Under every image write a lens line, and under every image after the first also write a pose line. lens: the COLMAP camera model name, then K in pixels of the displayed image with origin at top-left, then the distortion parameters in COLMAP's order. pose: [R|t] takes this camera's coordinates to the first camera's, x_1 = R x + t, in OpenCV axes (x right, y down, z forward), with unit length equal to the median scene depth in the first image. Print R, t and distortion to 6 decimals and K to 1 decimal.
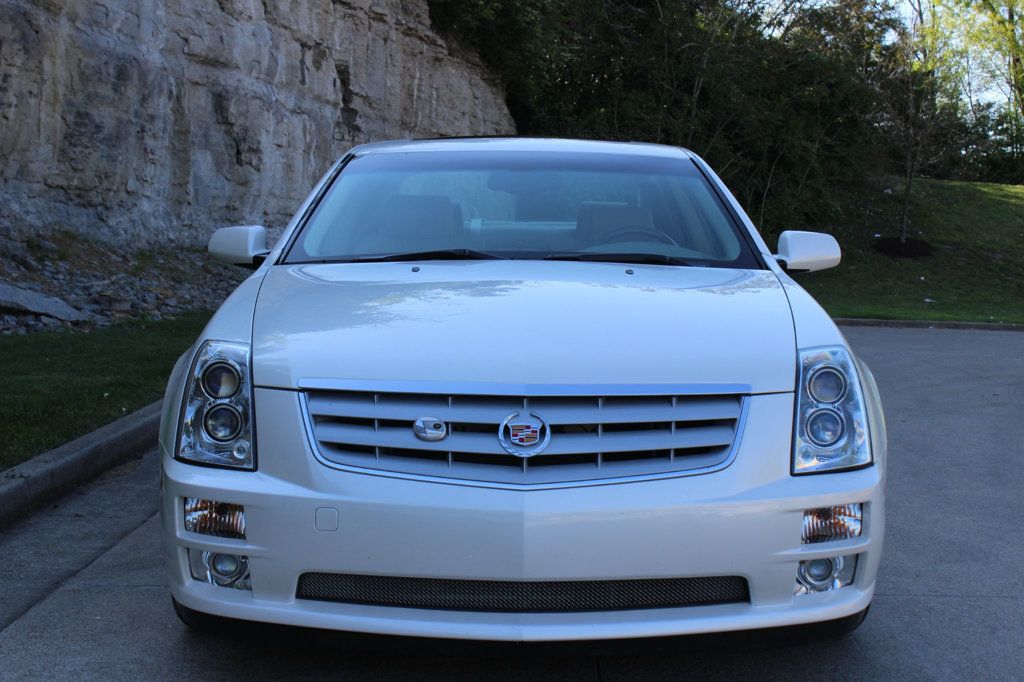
lens RADIAL K [[1524.8, 0, 512.0], [0, 1524.8, 341.0], [0, 0, 1]] dist [0.014240, 0.019278]
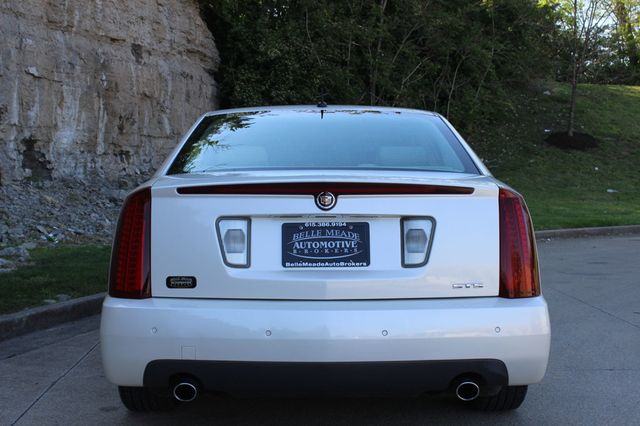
lens RADIAL K [[918.6, 0, 320.0], [0, 918.6, 213.0], [0, 0, 1]] dist [-0.038014, 0.067390]
pose [[0.997903, -0.040775, 0.050265, 0.062776], [0.040053, 0.999081, 0.015291, -0.045346], [-0.050843, -0.013246, 0.998619, 0.591268]]
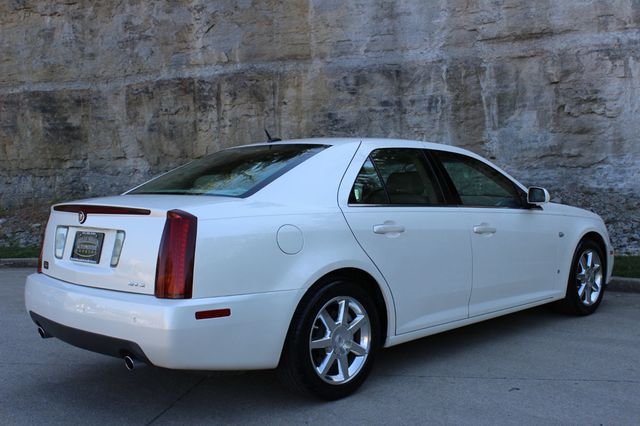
lens RADIAL K [[731.4, 0, 320.0], [0, 731.4, 213.0], [0, 0, 1]] dist [-0.121719, 0.149585]
pose [[-0.192970, 0.013166, -0.981116, 0.349516], [-0.029957, 0.999365, 0.019303, -0.046581], [0.980747, 0.033116, -0.192453, 0.864169]]
